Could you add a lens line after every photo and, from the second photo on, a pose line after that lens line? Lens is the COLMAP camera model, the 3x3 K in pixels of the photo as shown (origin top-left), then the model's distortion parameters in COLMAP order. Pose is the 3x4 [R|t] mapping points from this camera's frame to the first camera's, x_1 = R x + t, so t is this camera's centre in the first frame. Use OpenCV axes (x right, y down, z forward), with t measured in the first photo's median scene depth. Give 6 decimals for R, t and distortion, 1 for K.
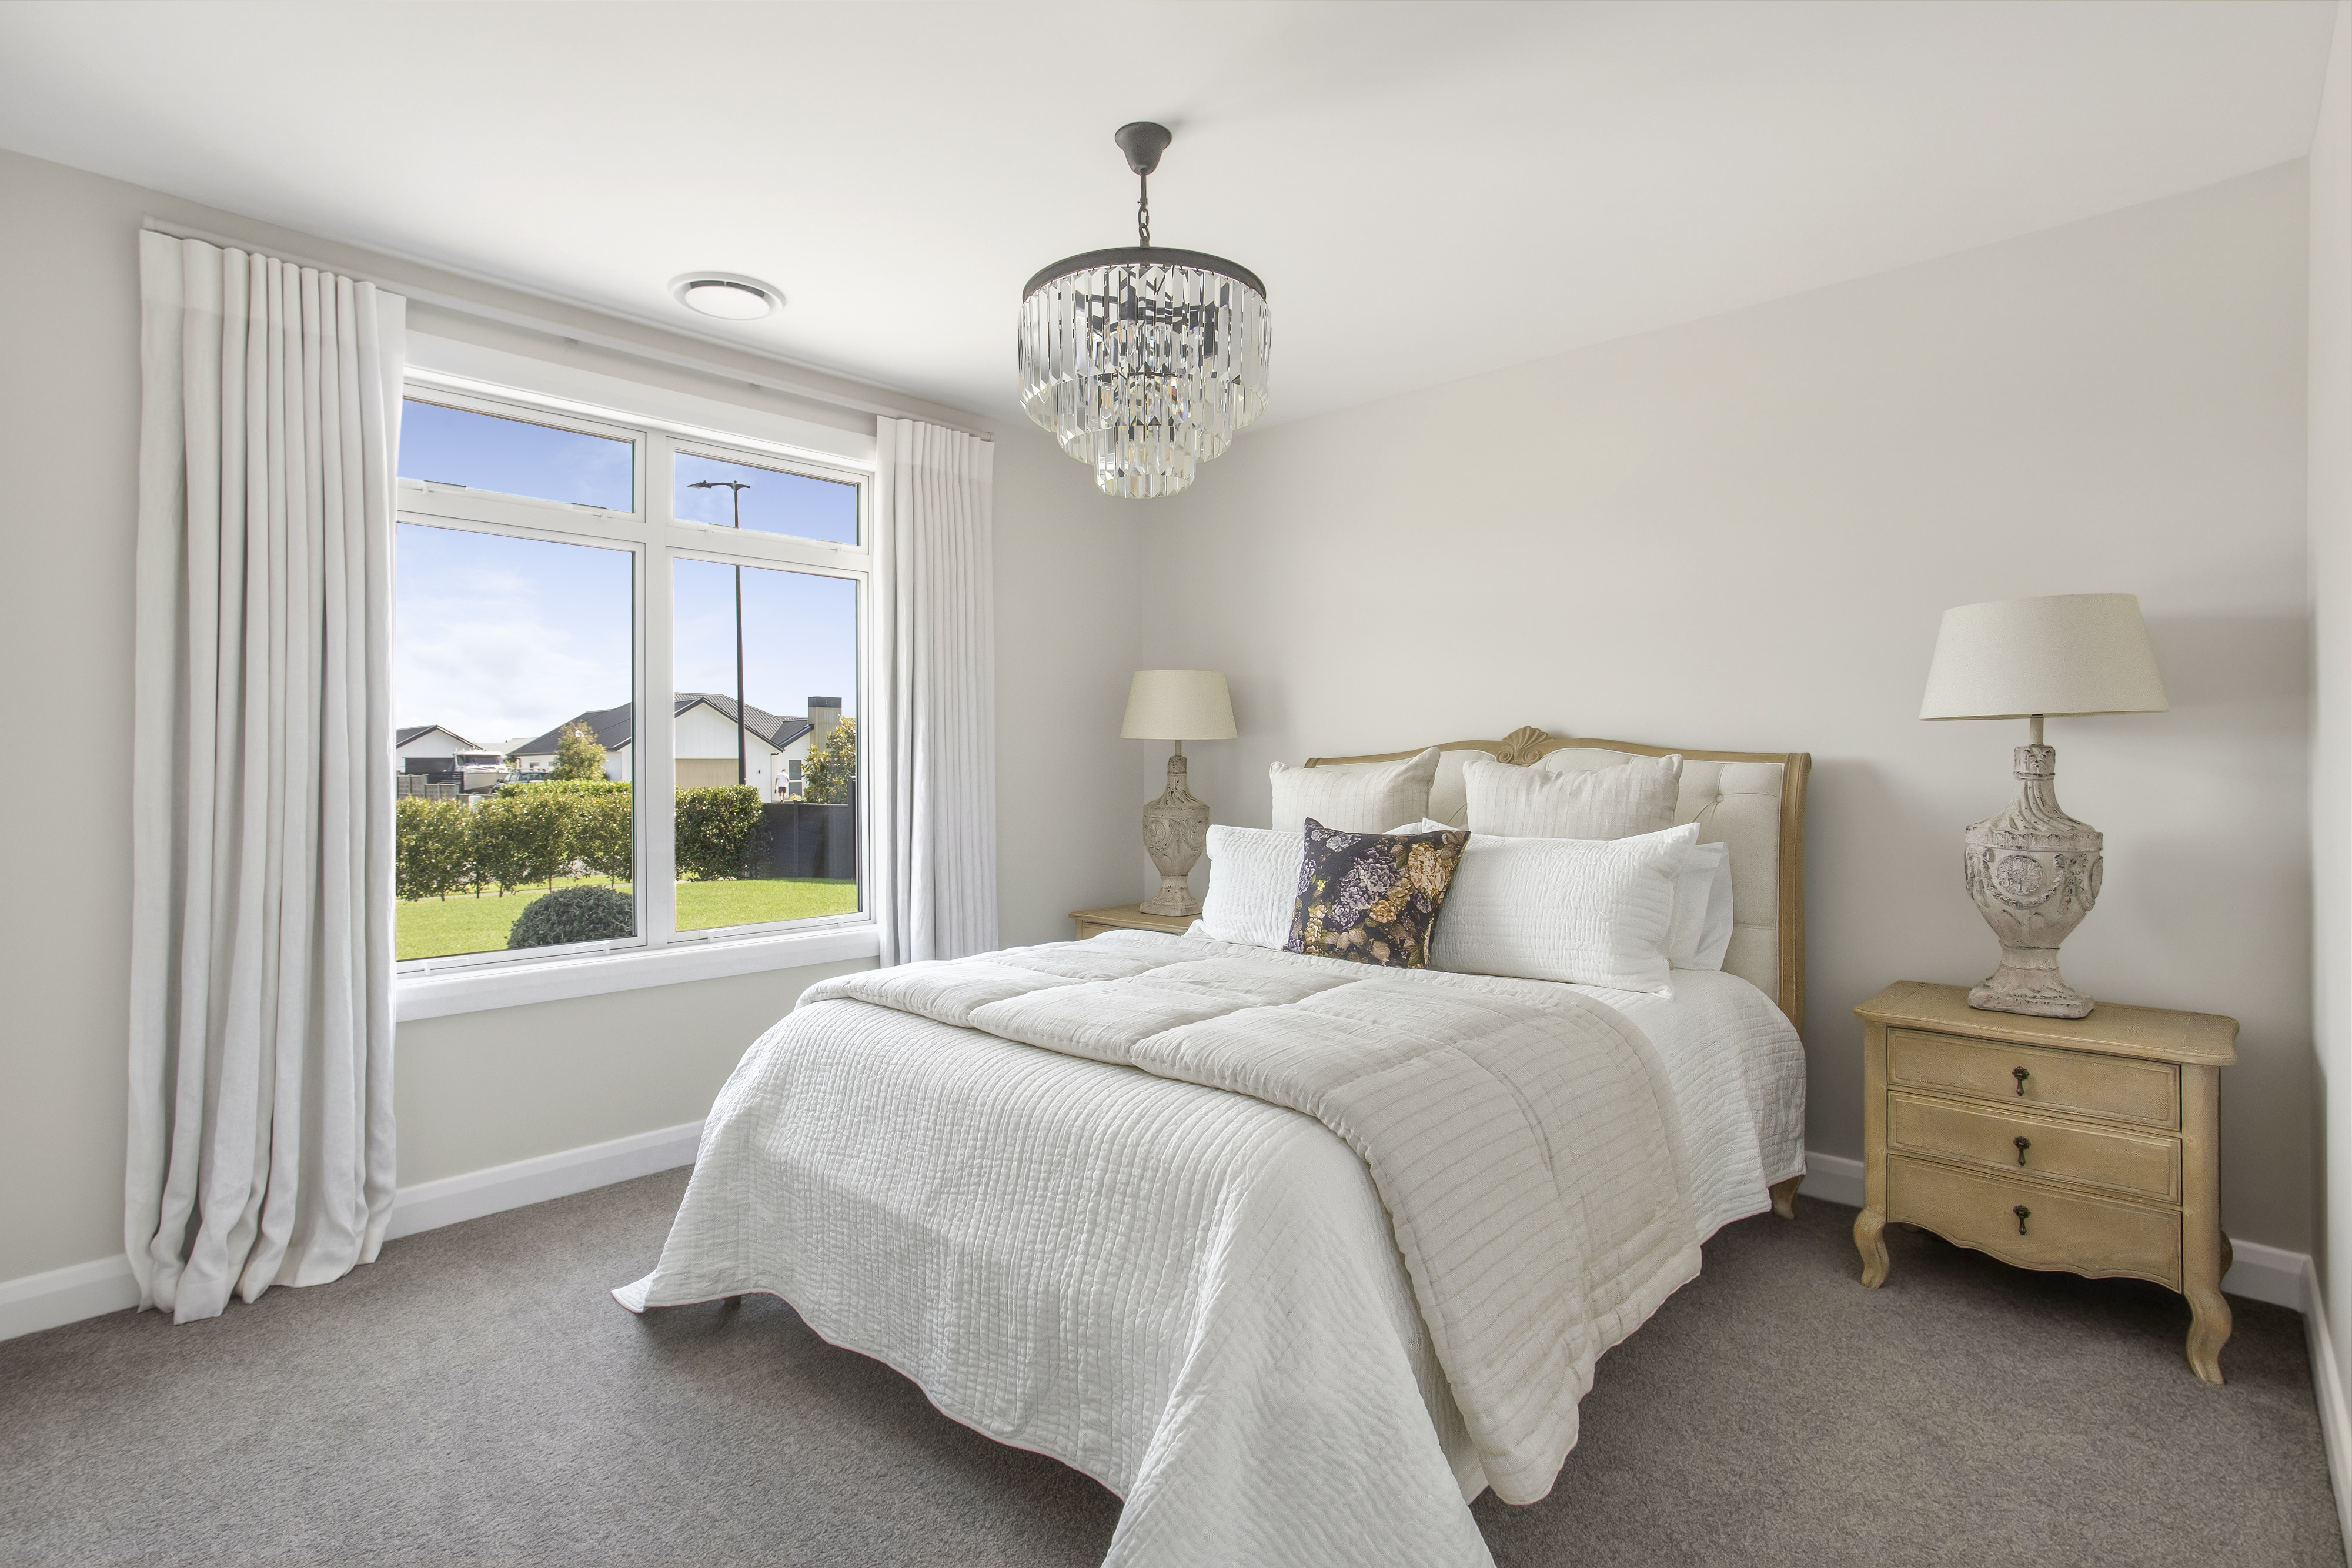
lens RADIAL K [[1159.6, 0, 1163.5], [0, 1159.6, 764.6], [0, 0, 1]] dist [0.000687, 0.000295]
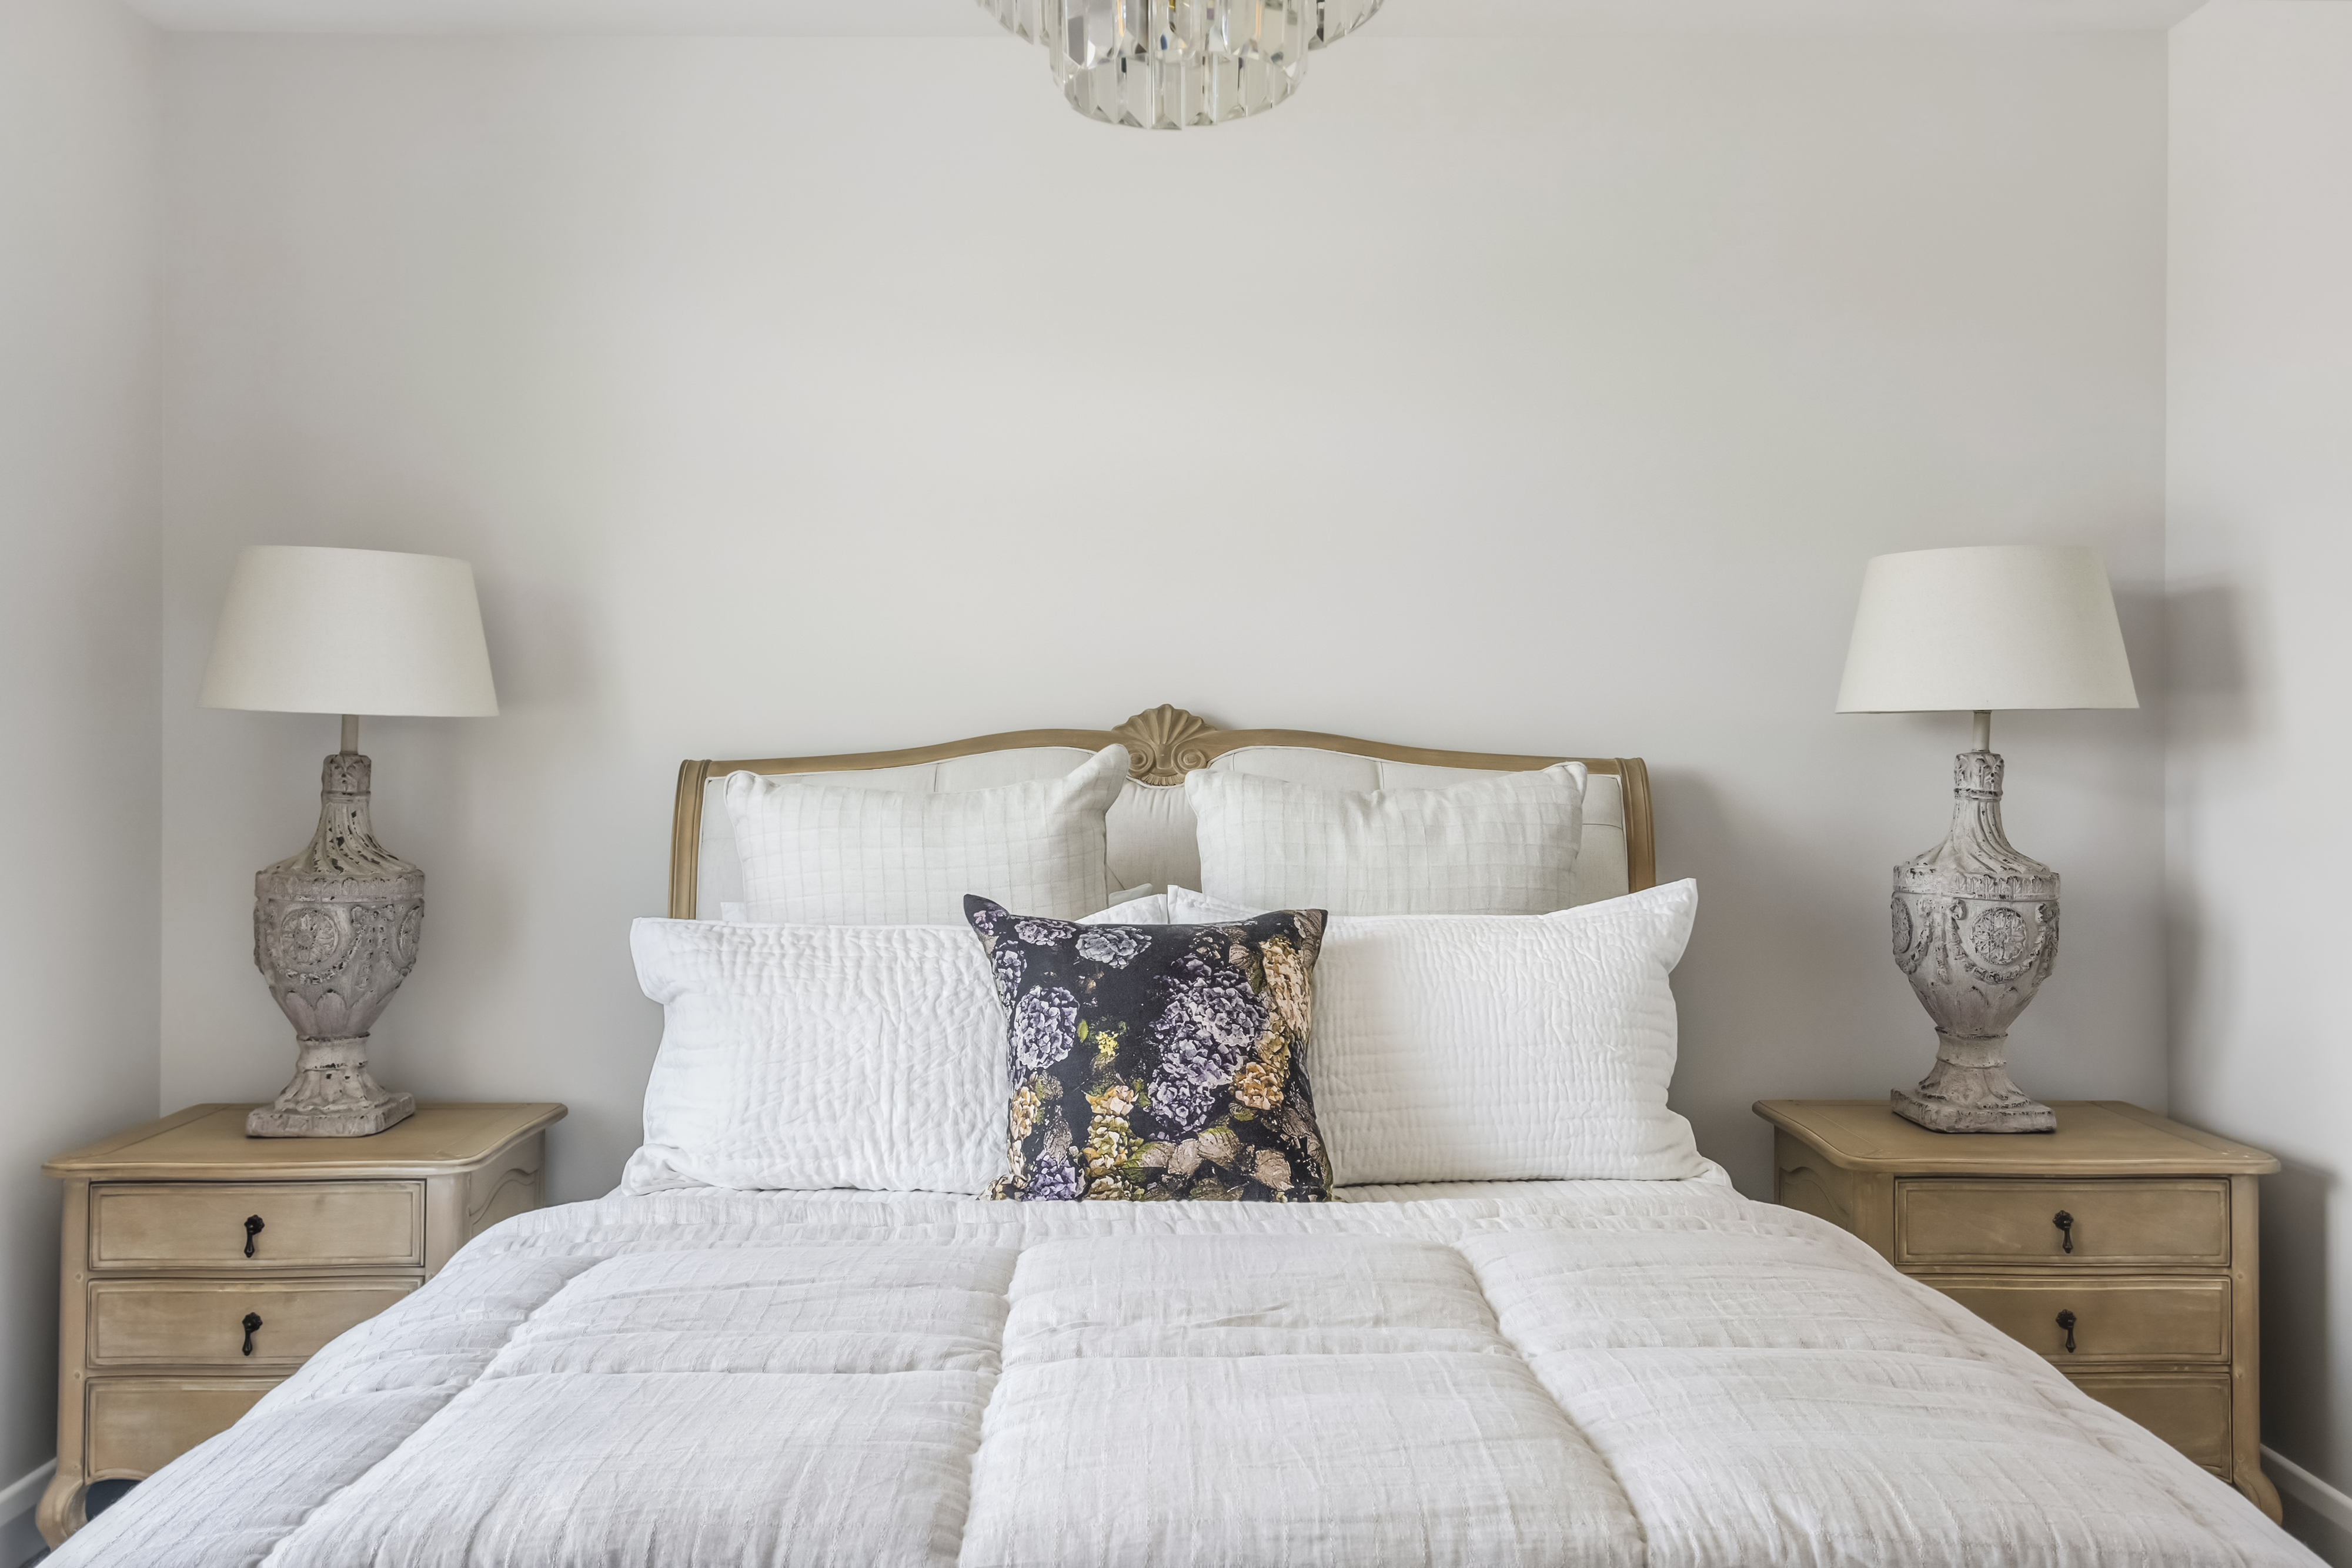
lens RADIAL K [[1933.0, 0, 1191.9], [0, 1933.0, 697.4], [0, 0, 1]] dist [0.005977, -0.001658]
pose [[0.724980, 0.024481, 0.688335, -0.387239], [-0.003326, 0.999481, -0.032045, -0.009670], [-0.688762, 0.020943, 0.724685, 0.425336]]
